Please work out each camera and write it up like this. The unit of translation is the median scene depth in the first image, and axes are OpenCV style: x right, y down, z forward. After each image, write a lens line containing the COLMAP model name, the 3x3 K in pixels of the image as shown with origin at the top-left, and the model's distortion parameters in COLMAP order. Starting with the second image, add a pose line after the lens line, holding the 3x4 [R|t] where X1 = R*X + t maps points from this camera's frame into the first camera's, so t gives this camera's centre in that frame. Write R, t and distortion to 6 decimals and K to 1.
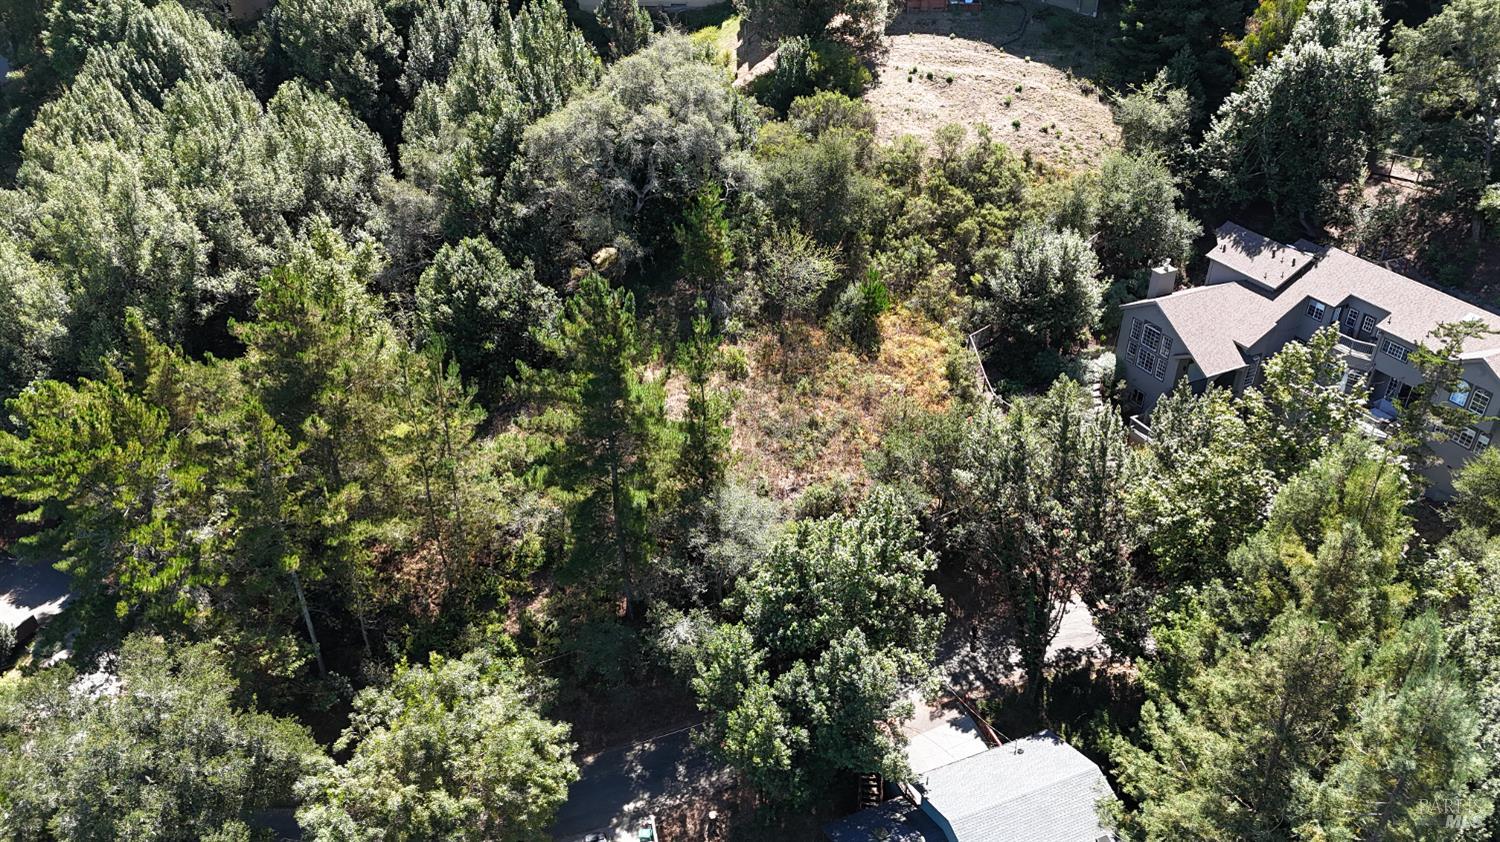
lens RADIAL K [[1118.6, 0, 752.8], [0, 1118.6, 420.1], [0, 0, 1]] dist [0.066977, -0.063279]
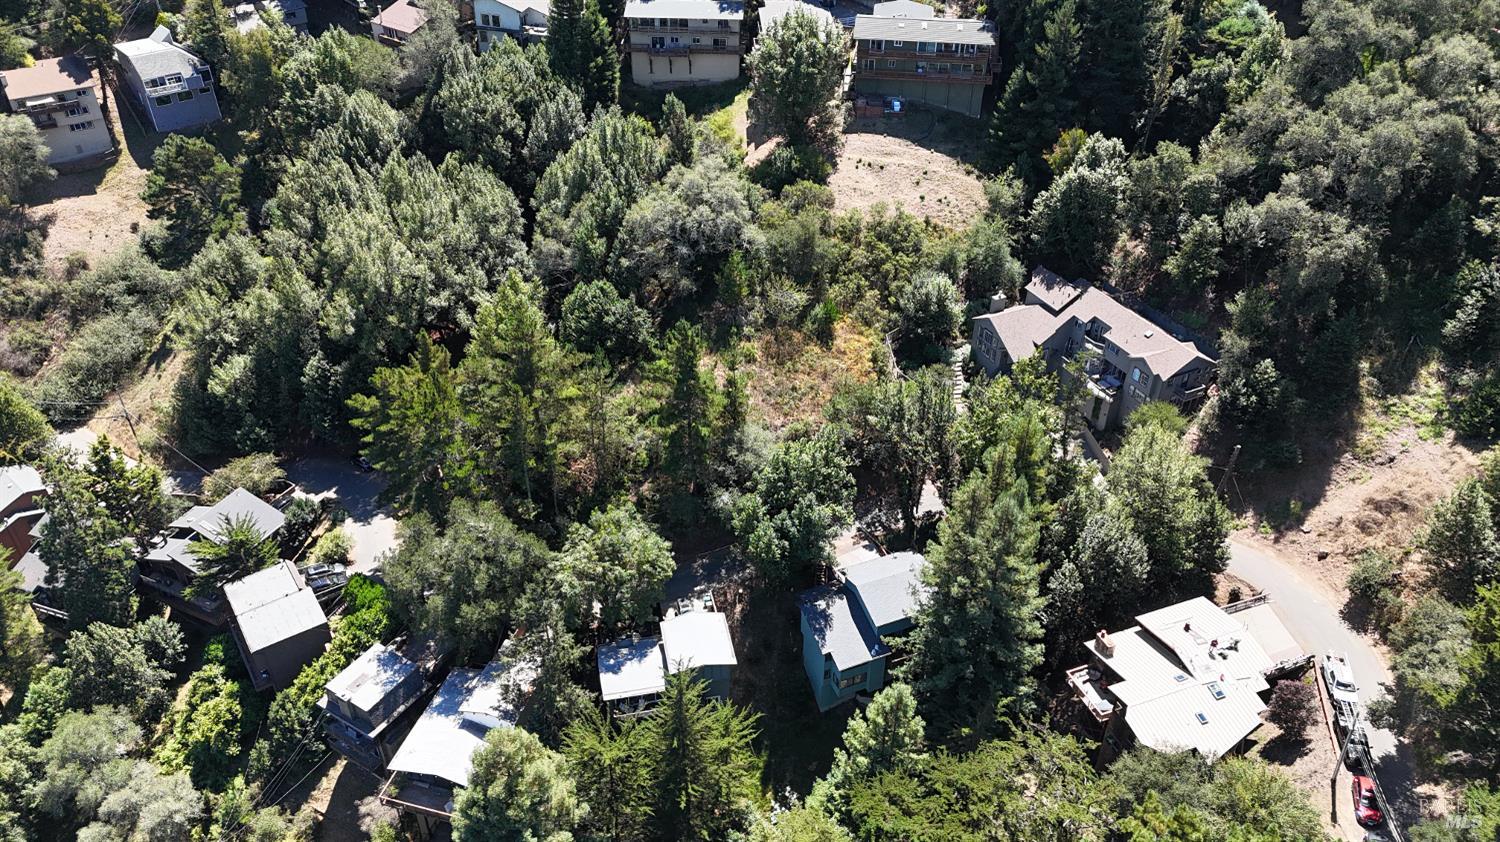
lens RADIAL K [[1118.6, 0, 746.6], [0, 1118.6, 433.4], [0, 0, 1]] dist [0.066977, -0.063279]
pose [[0.999999, 0.000750, 0.000865, -0.022274], [-0.000818, 0.996678, 0.081438, -0.068568], [-0.000801, -0.081439, 0.996678, -0.763094]]
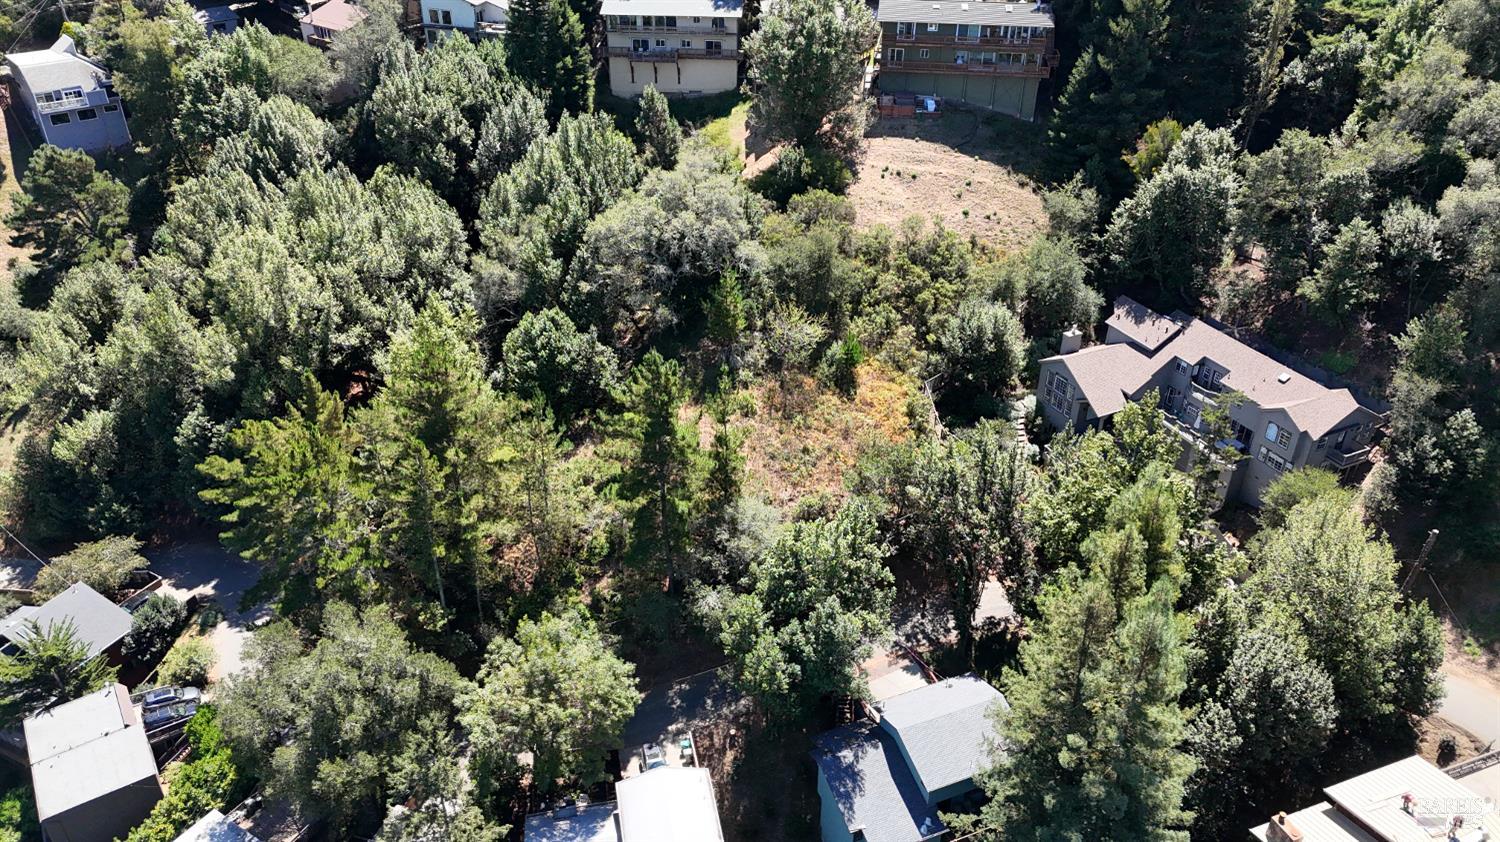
lens RADIAL K [[1118.6, 0, 749.6], [0, 1118.6, 421.6], [0, 0, 1]] dist [0.066977, -0.063279]
pose [[0.999994, 0.003348, 0.001070, -0.014192], [-0.003347, 0.999994, -0.000559, -0.029525], [-0.001072, 0.000556, 0.999999, -0.331168]]
